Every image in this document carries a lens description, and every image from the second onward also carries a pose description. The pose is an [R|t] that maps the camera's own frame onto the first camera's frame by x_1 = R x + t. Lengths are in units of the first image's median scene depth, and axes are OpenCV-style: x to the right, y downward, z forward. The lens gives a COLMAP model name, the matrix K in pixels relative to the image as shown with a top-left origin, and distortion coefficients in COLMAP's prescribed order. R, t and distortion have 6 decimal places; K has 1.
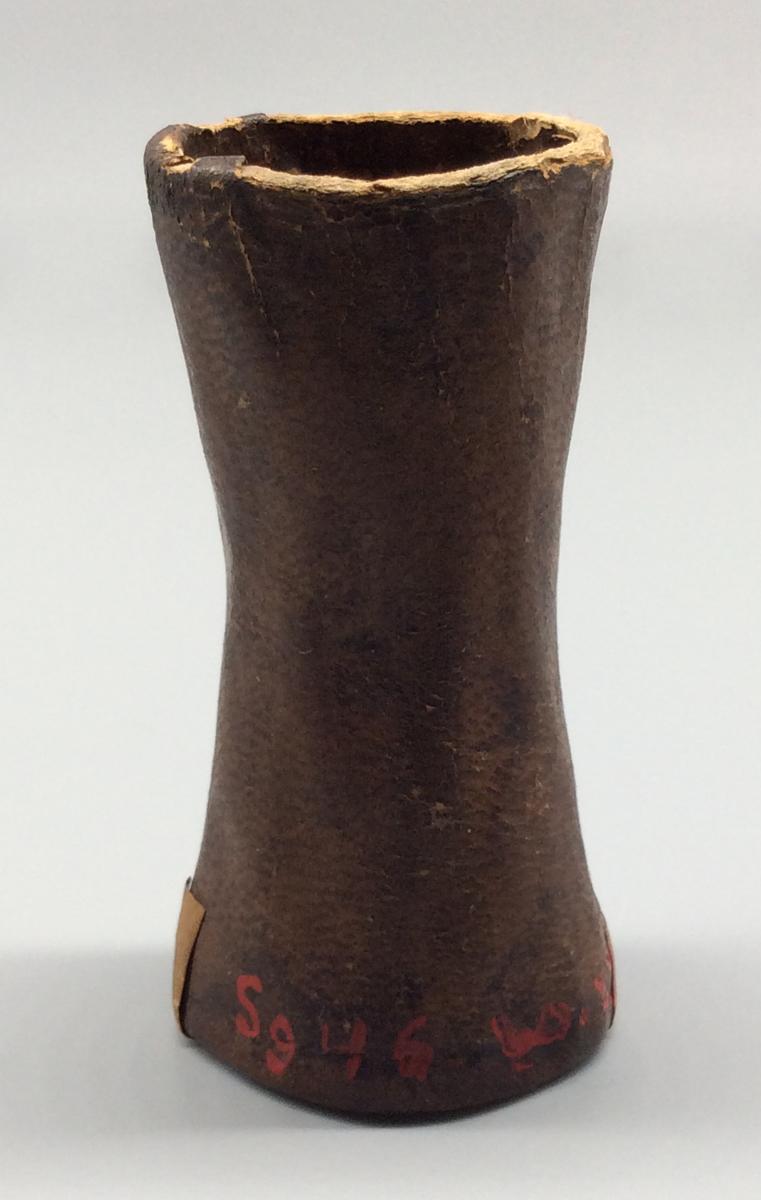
lens RADIAL K [[1385.5, 0, 380.8], [0, 1385.5, 608.1], [0, 0, 1]] dist [0.106619, 0.000000]
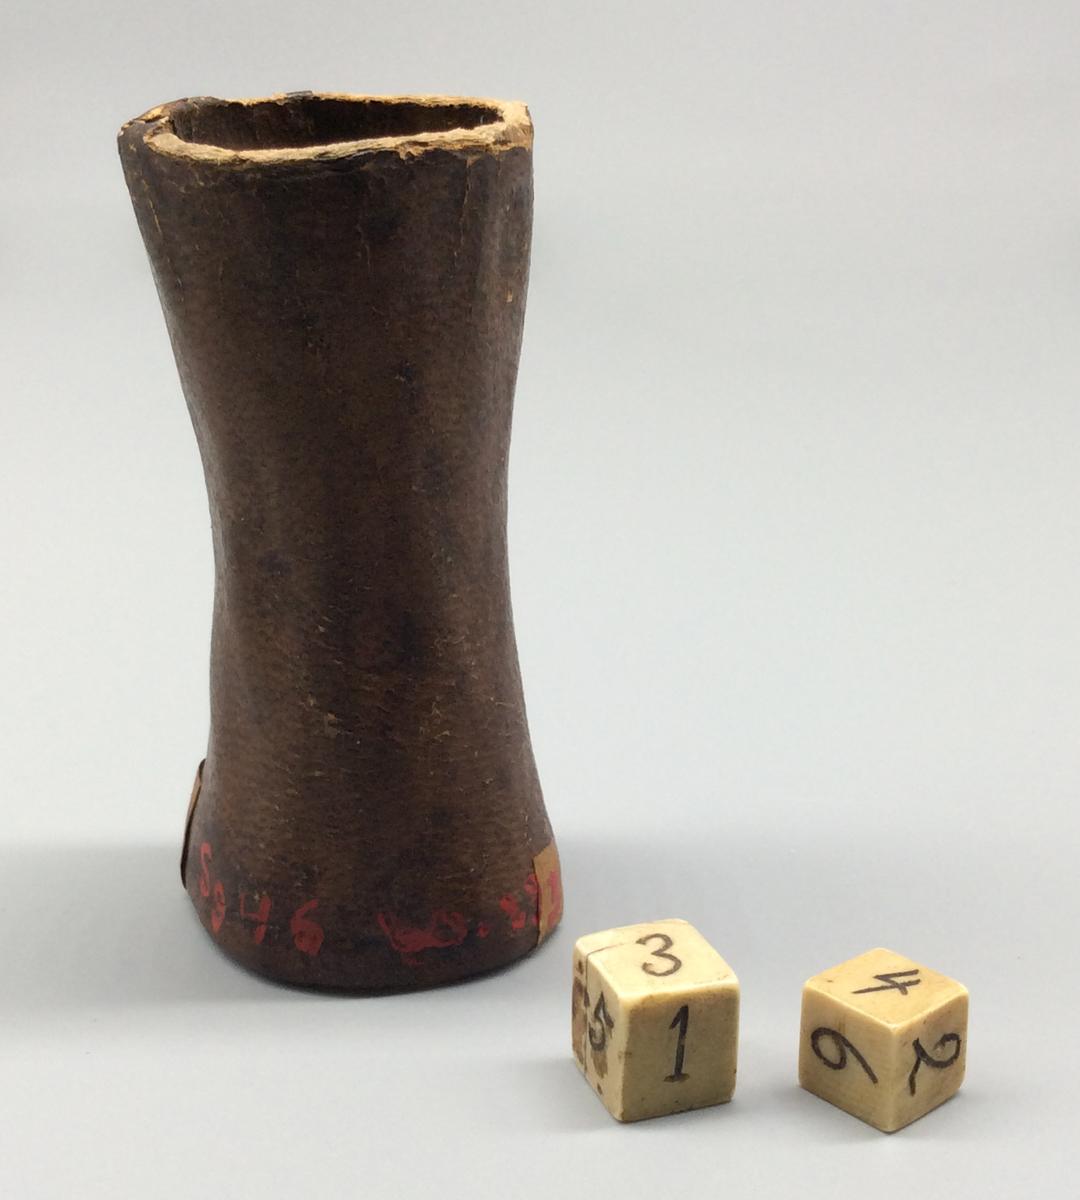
lens RADIAL K [[1295.7, 0, 541.4], [0, 1295.7, 589.7], [0, 0, 1]] dist [0.118321, 0.000000]
pose [[0.964823, 0.121880, -0.232940, 0.432783], [-0.117269, 0.992532, 0.033598, -0.014819], [0.235296, -0.005100, 0.971910, 0.014585]]
